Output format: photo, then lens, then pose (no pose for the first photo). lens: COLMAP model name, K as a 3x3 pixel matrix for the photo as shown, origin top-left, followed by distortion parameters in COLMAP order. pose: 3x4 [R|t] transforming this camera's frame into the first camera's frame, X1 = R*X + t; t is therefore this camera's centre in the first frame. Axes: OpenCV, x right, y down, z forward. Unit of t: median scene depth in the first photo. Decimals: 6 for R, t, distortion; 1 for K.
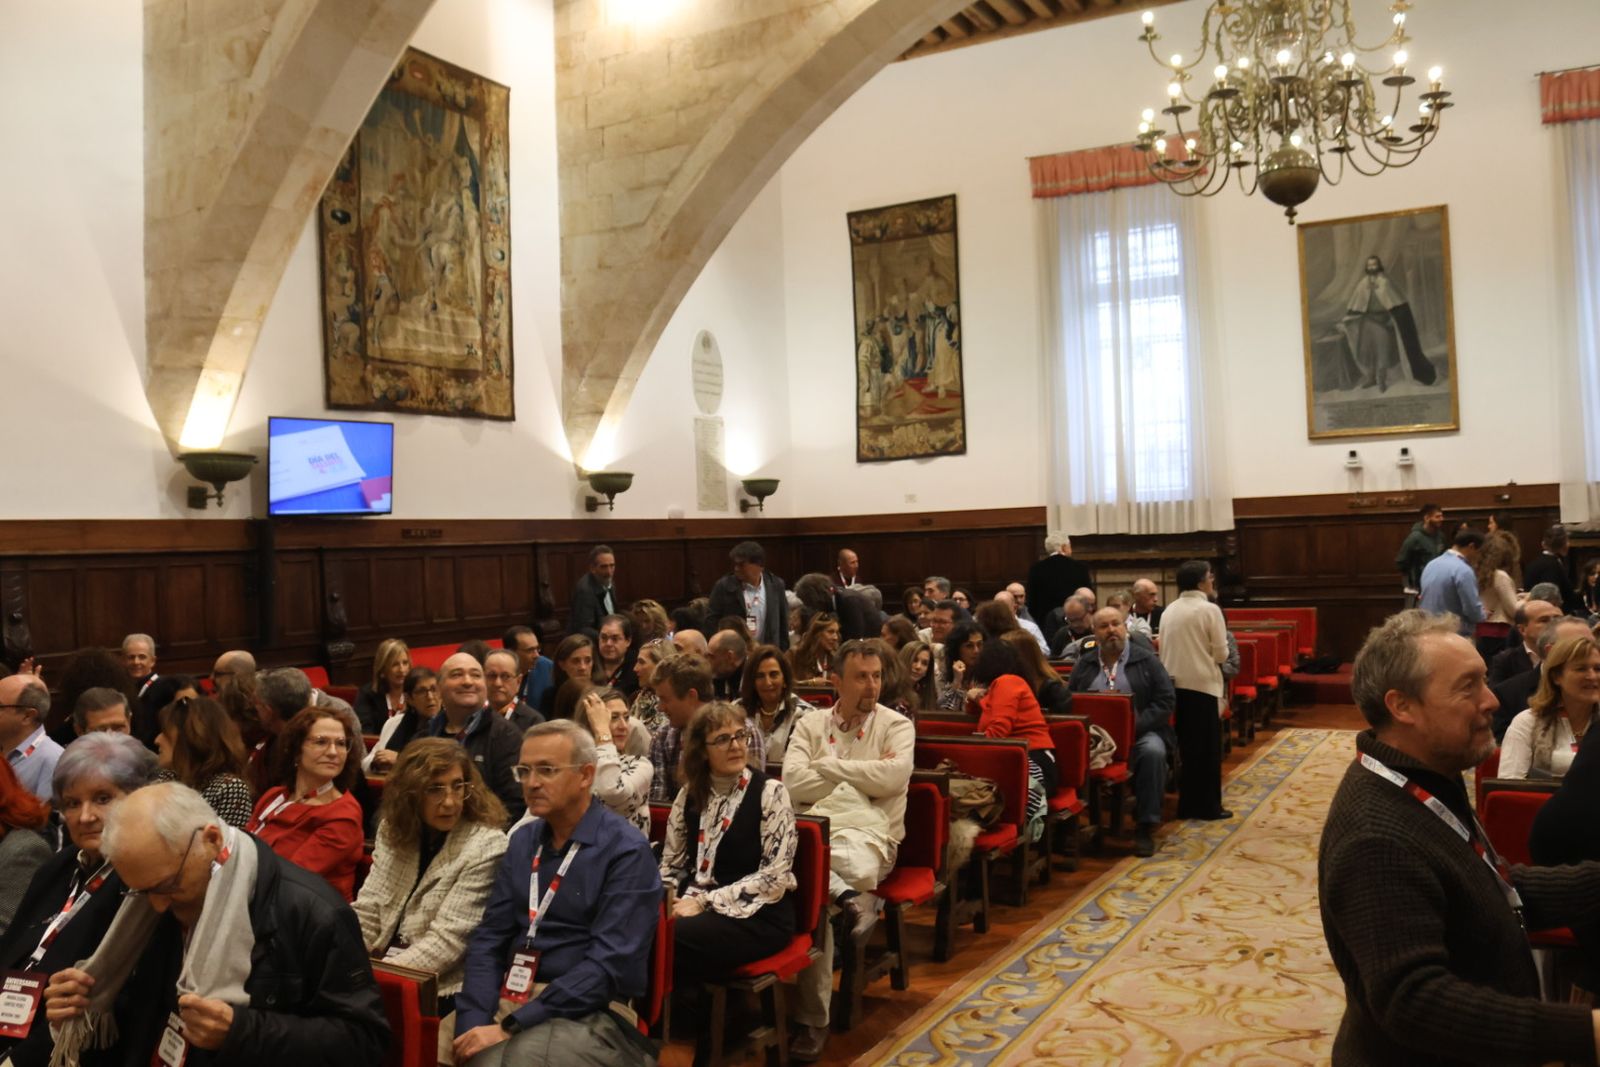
lens RADIAL K [[1380.2, 0, 816.4], [0, 1380.2, 495.7], [0, 0, 1]] dist [-0.106979, 0.117695]
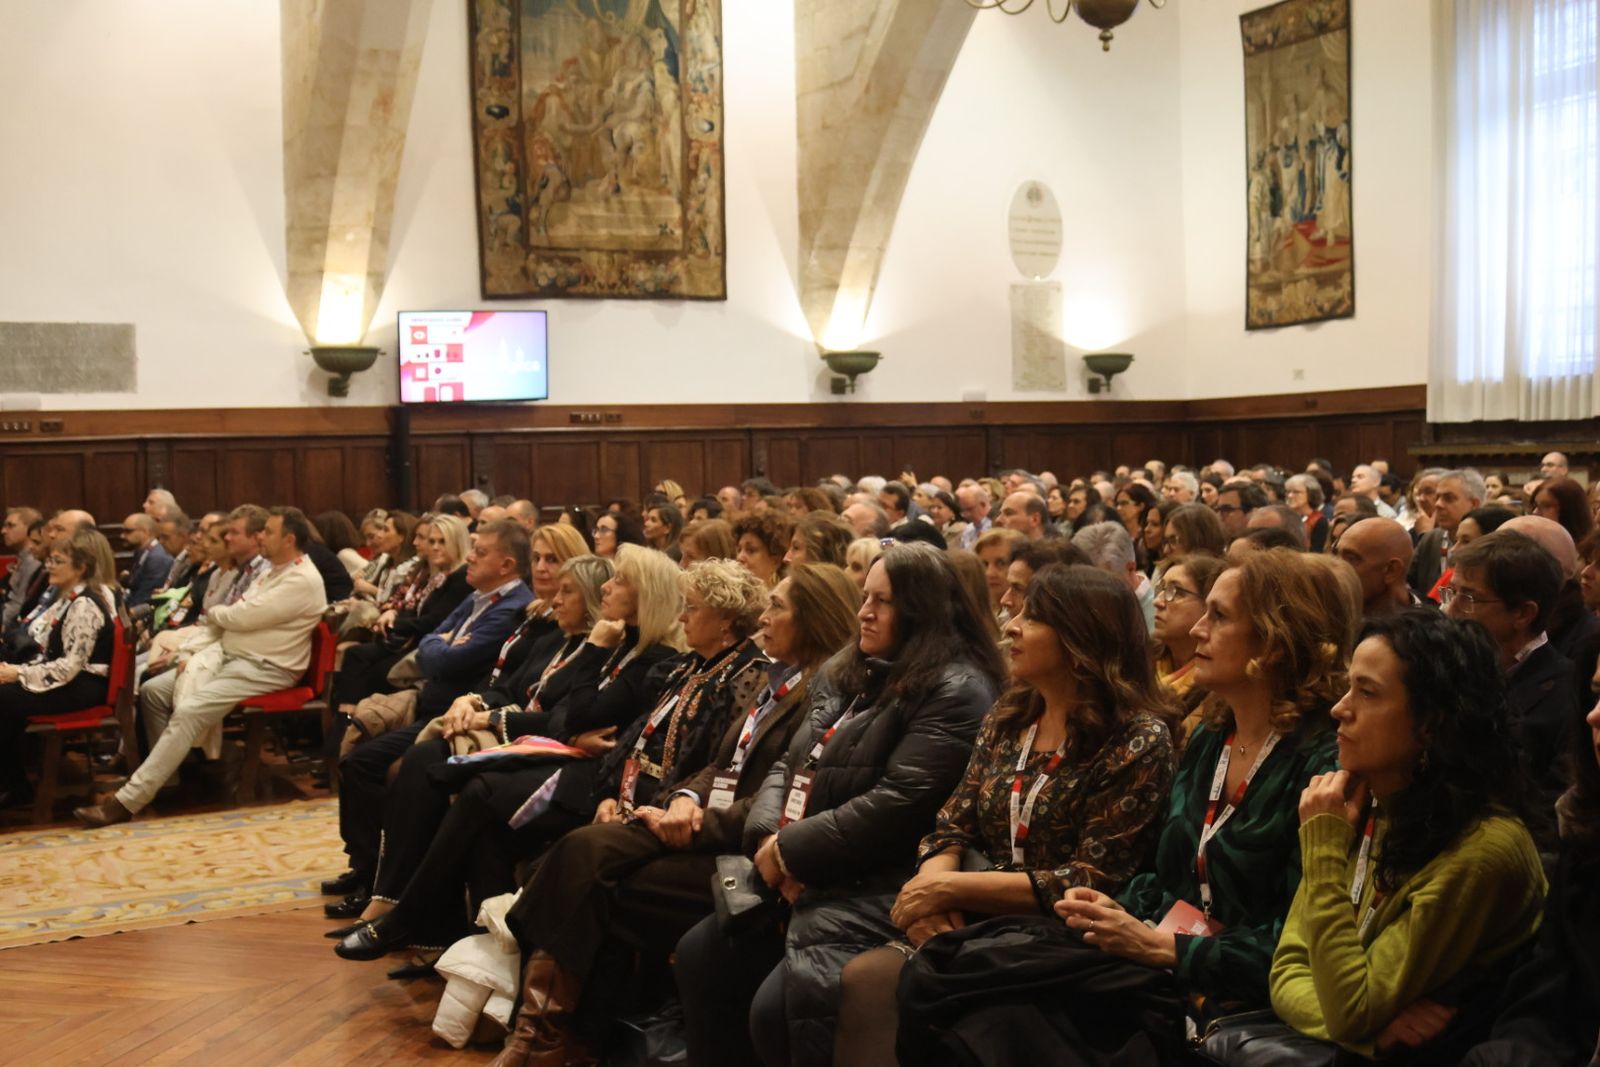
lens RADIAL K [[1843.1, 0, 865.0], [0, 1843.1, 529.9], [0, 0, 1]] dist [-0.071633, 0.000000]
pose [[0.843500, 0.033209, -0.536101, 0.509508], [0.013969, 0.996393, 0.083701, -0.001078], [0.536947, -0.078090, 0.839994, -0.033396]]
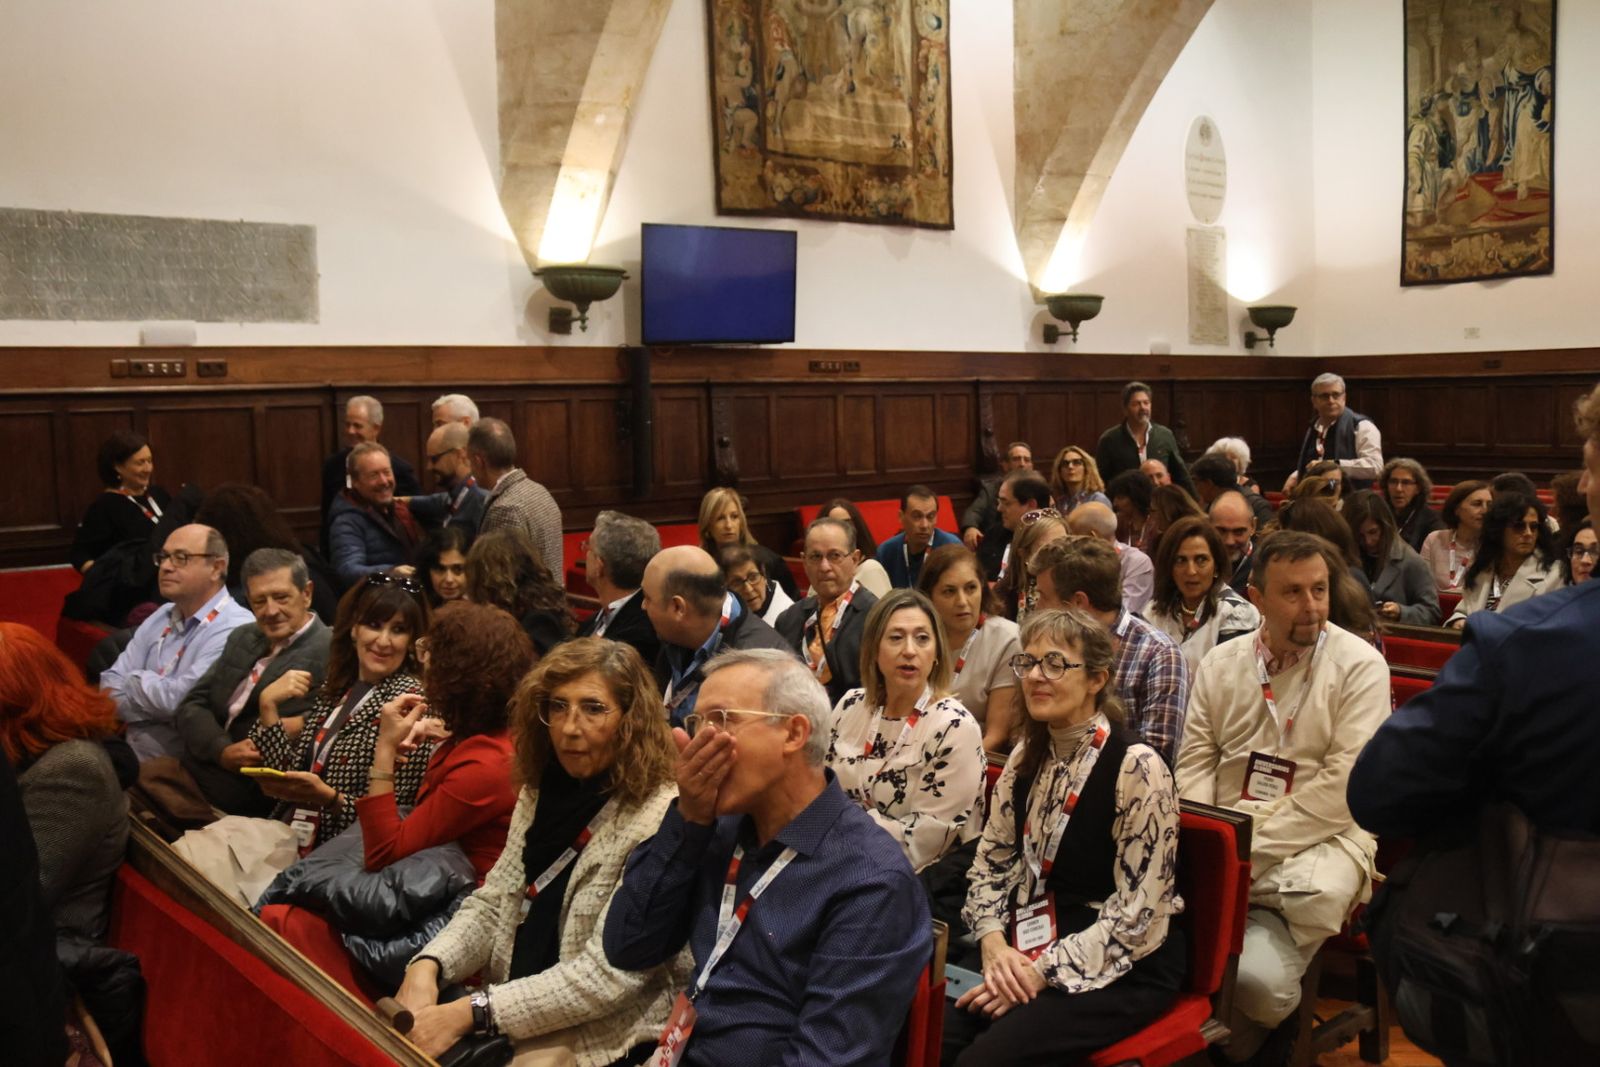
lens RADIAL K [[1521.0, 0, 822.8], [0, 1521.0, 547.8], [0, 0, 1]] dist [-0.080171, 0.000000]
pose [[0.940364, 0.047744, -0.336802, 0.017449], [-0.001283, 0.990592, 0.136840, 0.008458], [0.340167, -0.128248, 0.931579, 0.104951]]
